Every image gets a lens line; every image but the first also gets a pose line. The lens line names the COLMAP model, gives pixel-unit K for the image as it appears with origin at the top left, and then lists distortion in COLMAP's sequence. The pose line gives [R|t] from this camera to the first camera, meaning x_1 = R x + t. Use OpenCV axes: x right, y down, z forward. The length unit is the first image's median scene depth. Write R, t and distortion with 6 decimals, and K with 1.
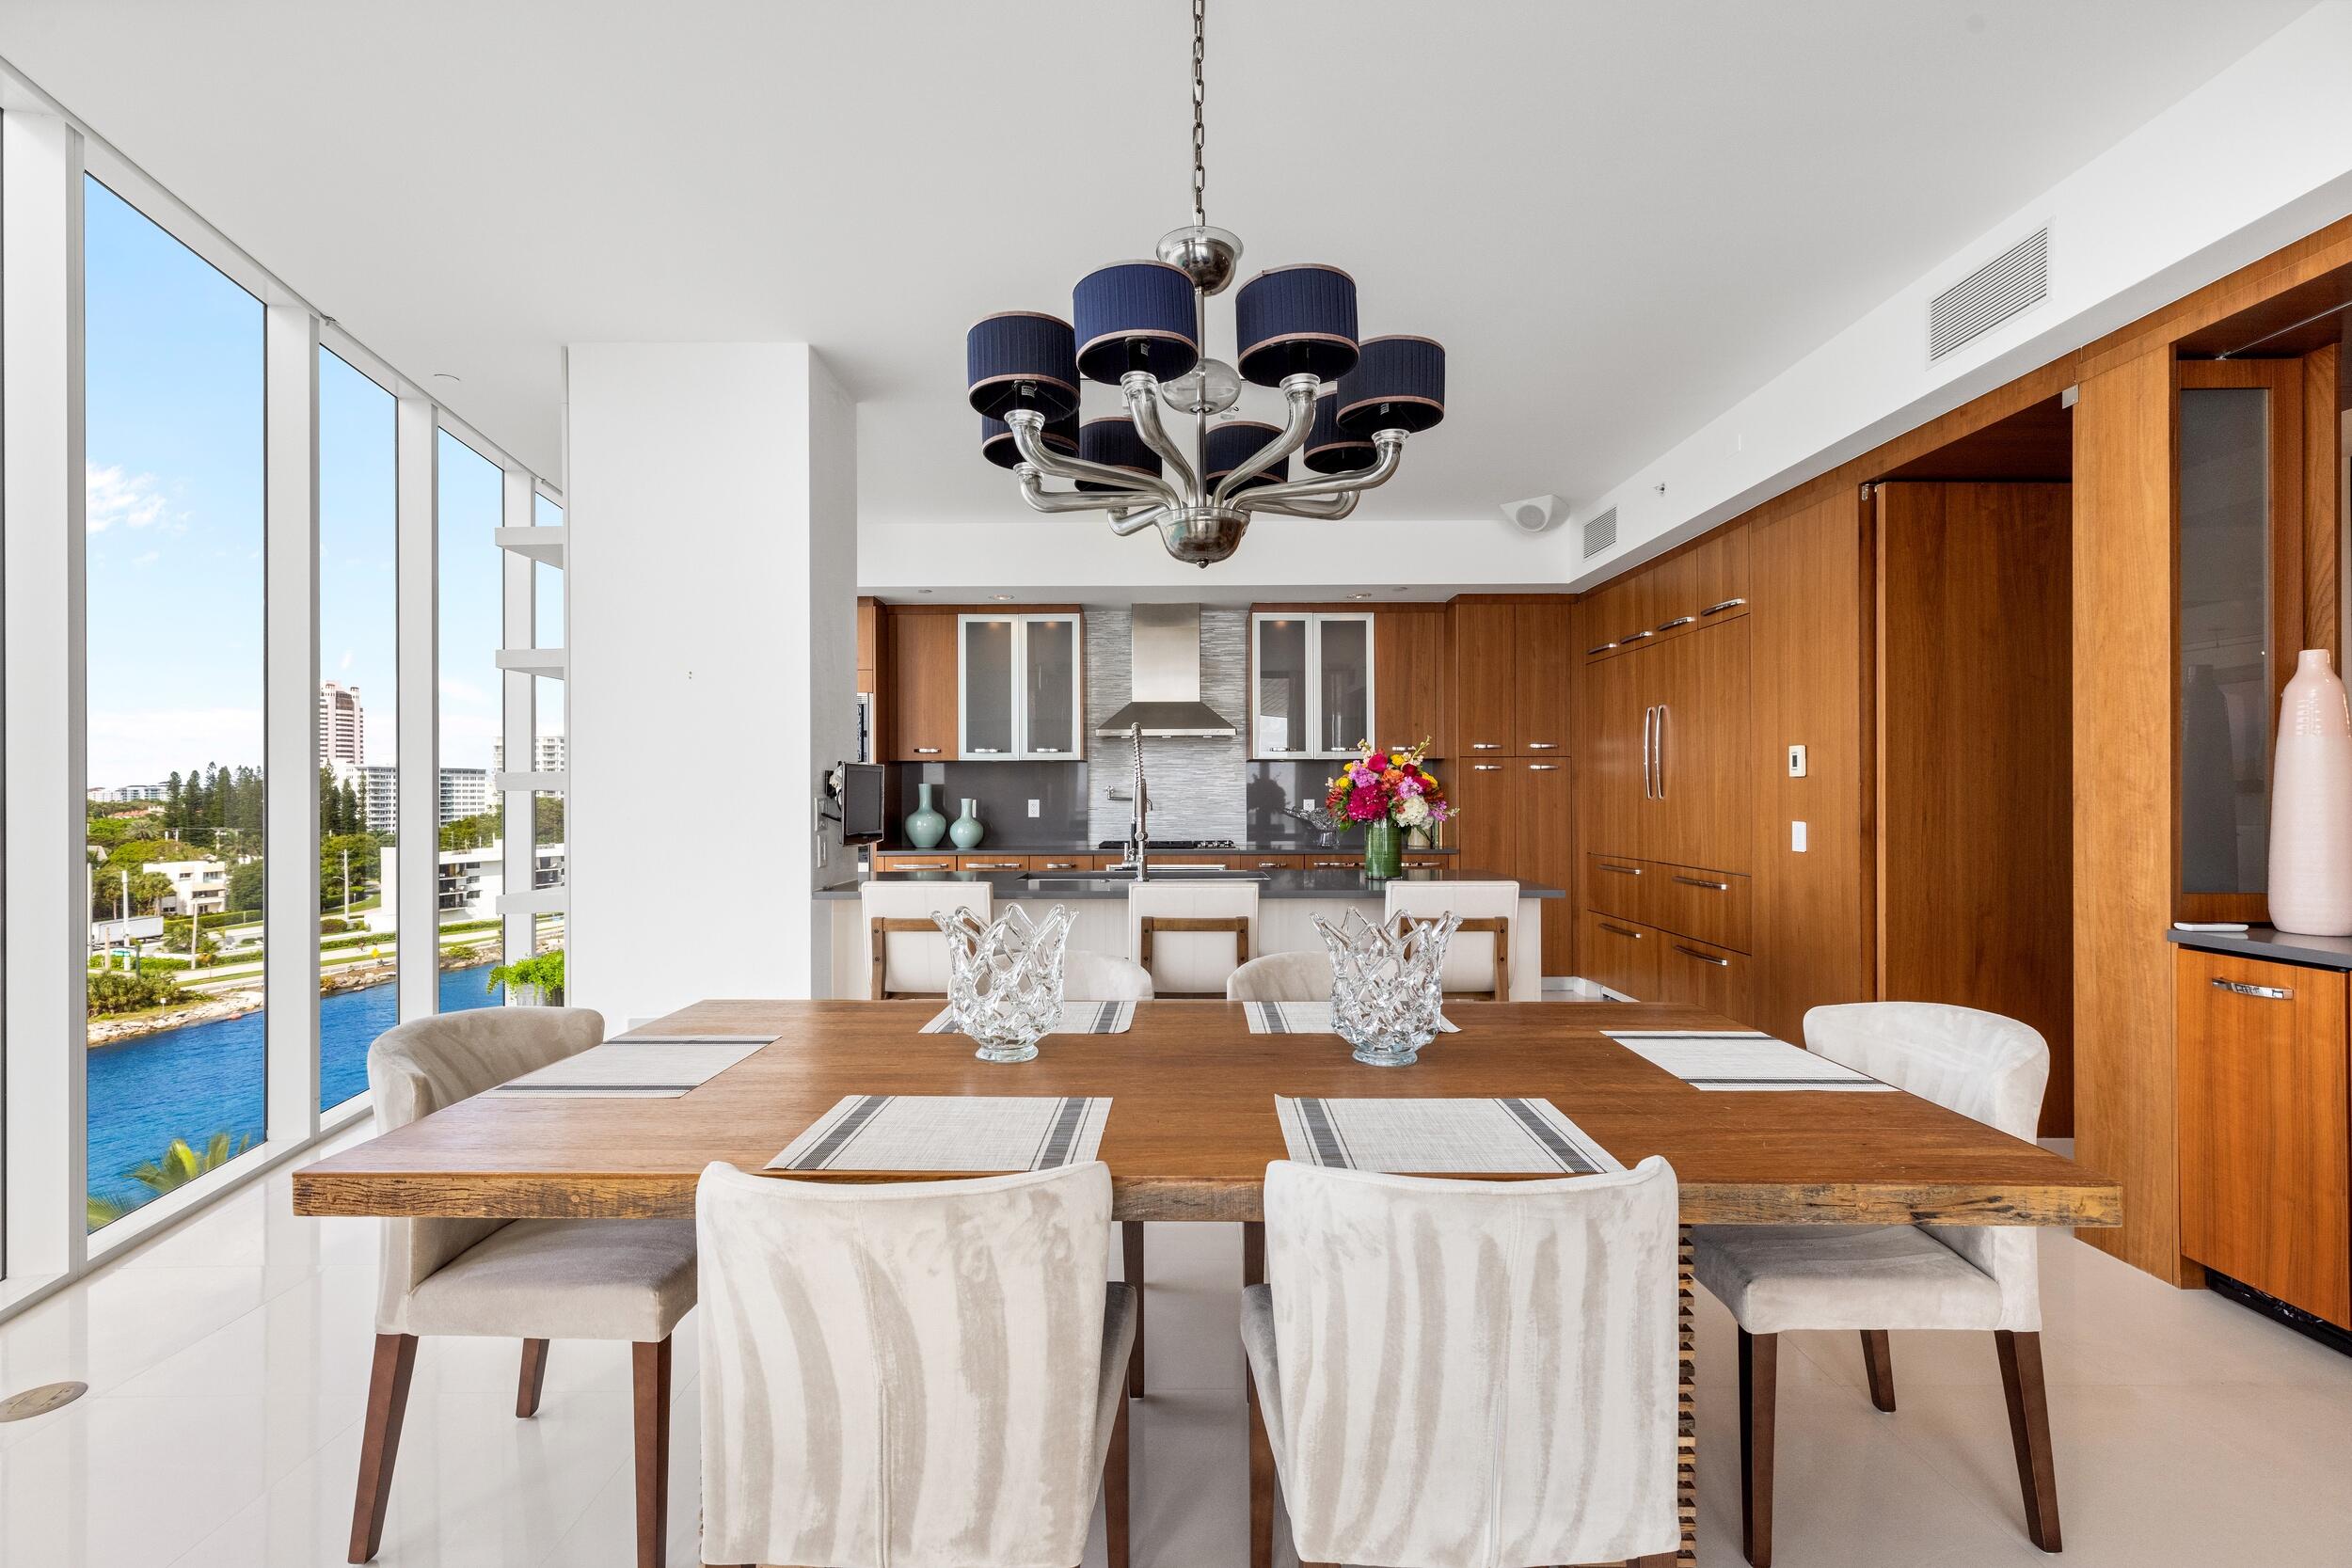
lens RADIAL K [[1073.1, 0, 1164.7], [0, 1073.1, 790.2], [0, 0, 1]] dist [0.005611, 0.000243]
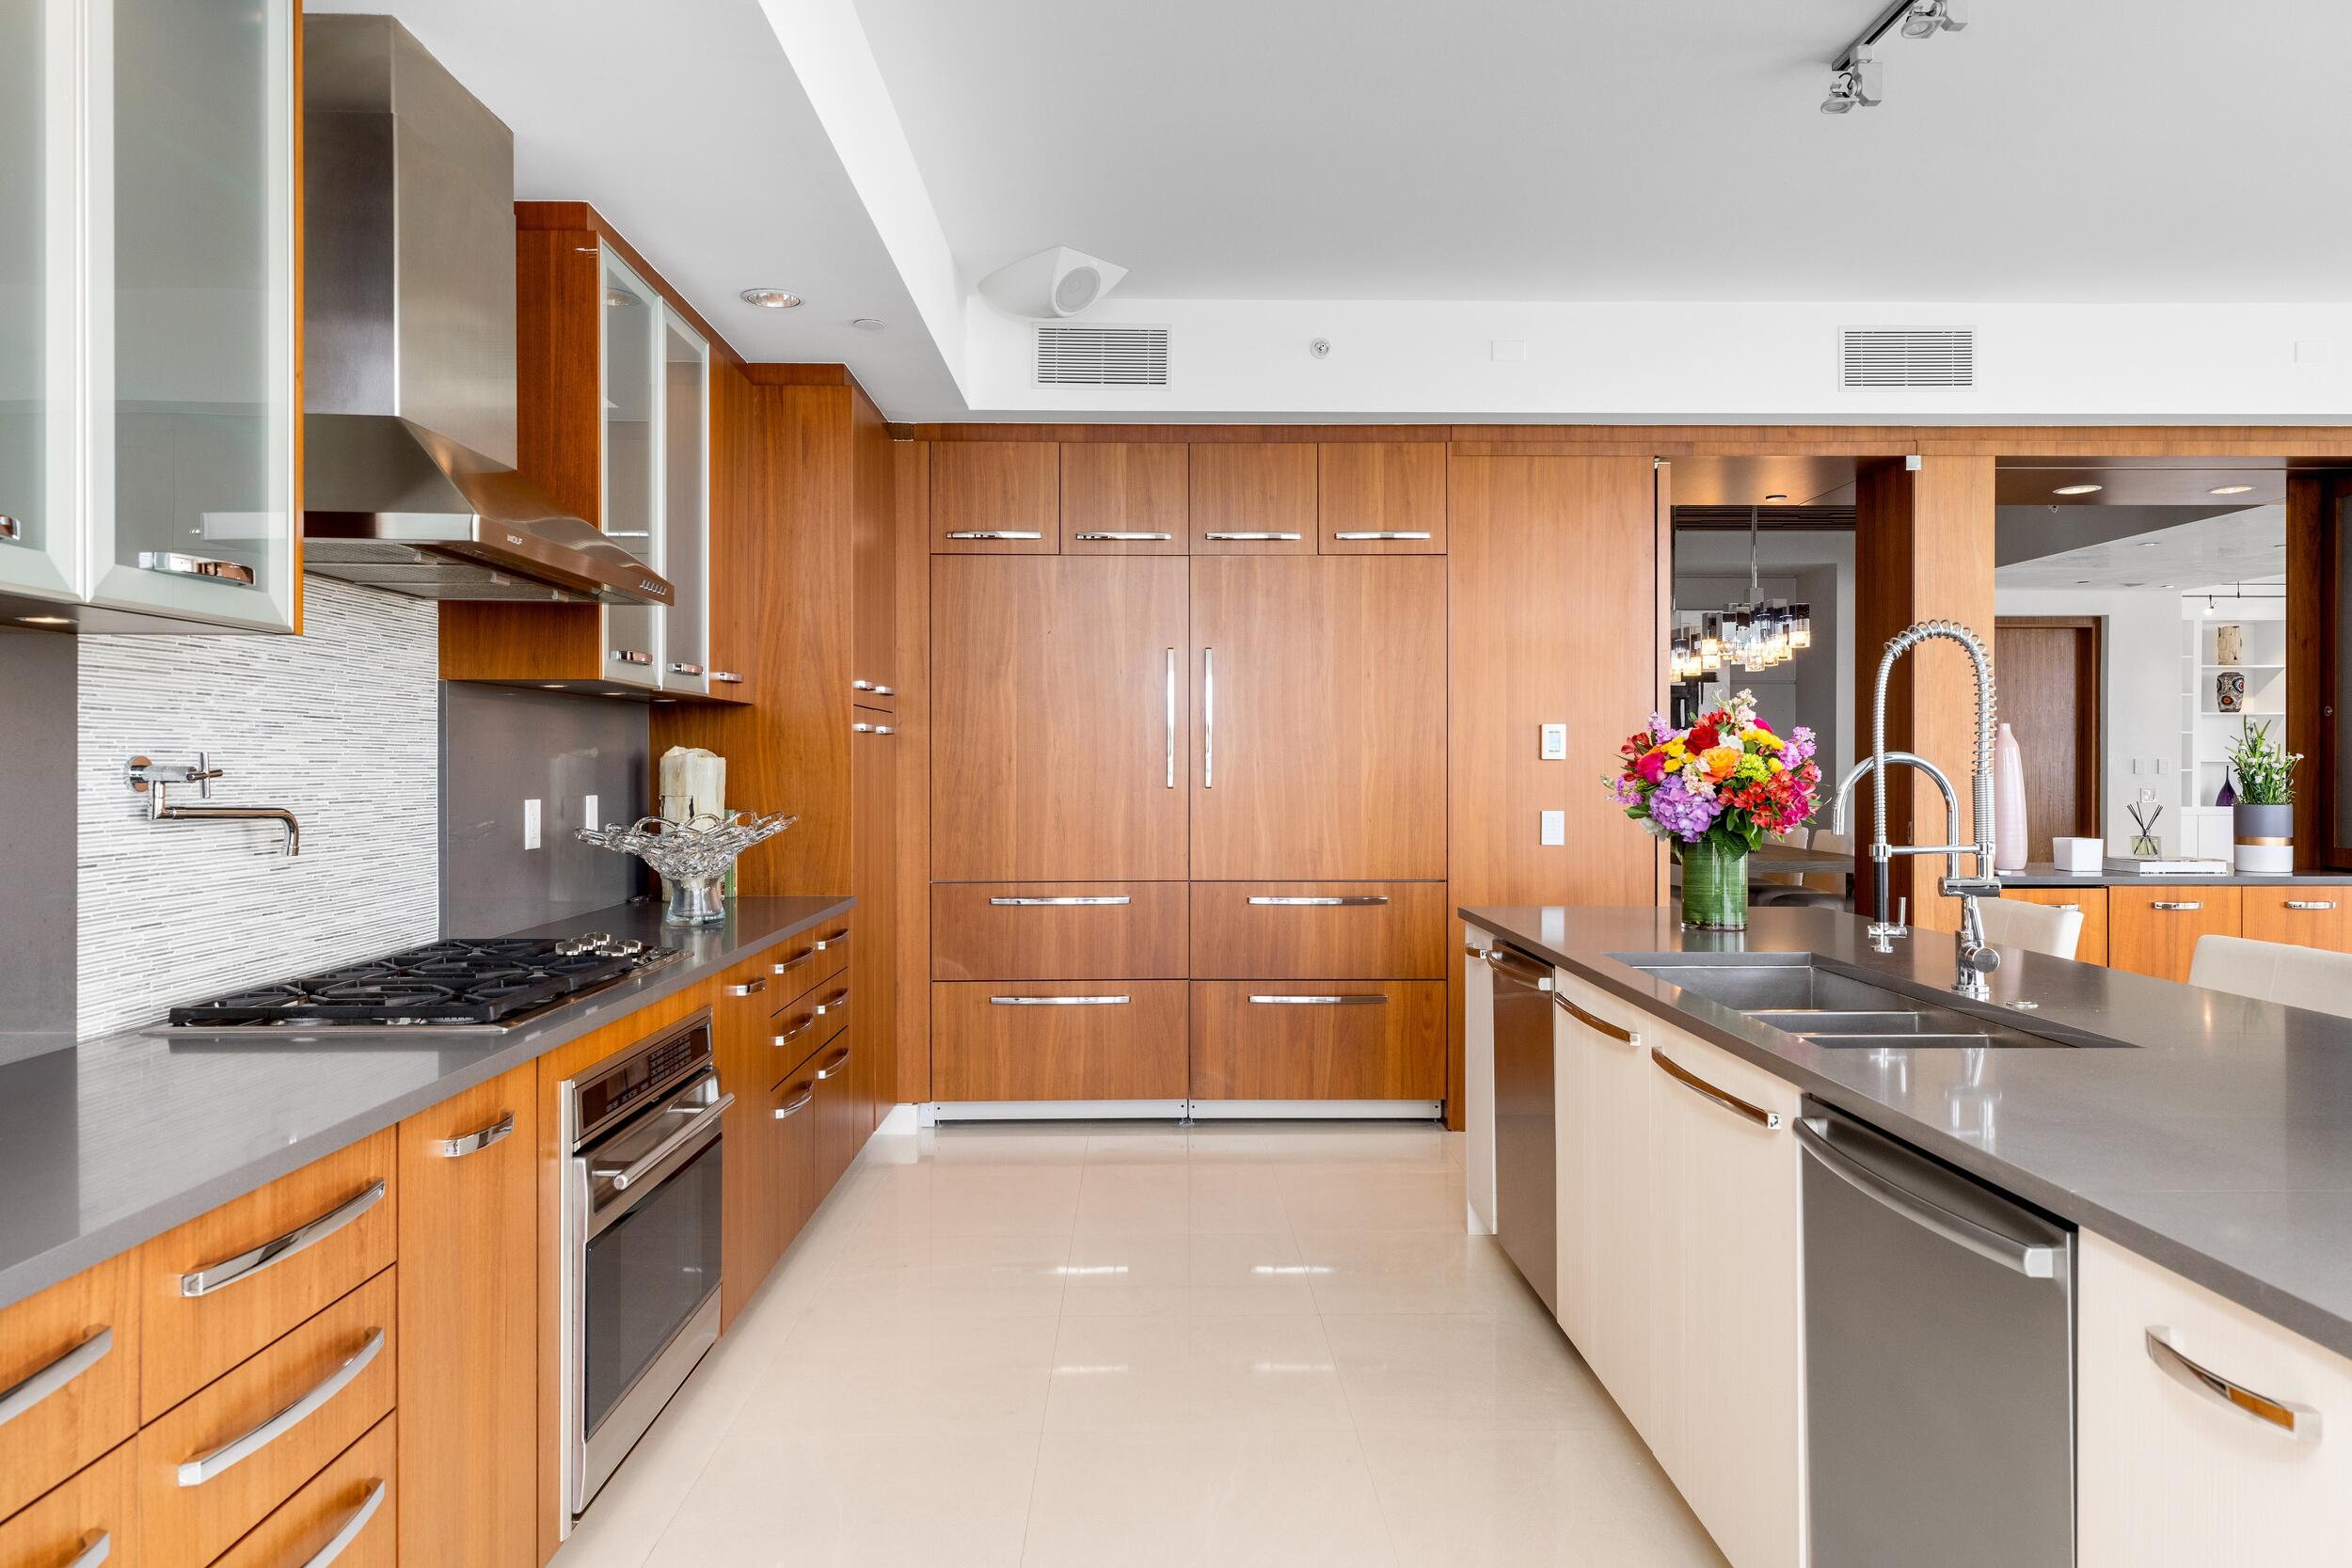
lens RADIAL K [[1528.5, 0, 1169.5], [0, 1528.5, 762.2], [0, 0, 1]] dist [0.043502, 0.001810]
pose [[-0.026218, -0.002726, 0.999653, -0.935569], [-0.007698, 0.999967, 0.002525, -0.015449], [-0.999627, -0.007629, -0.026238, 1.908574]]
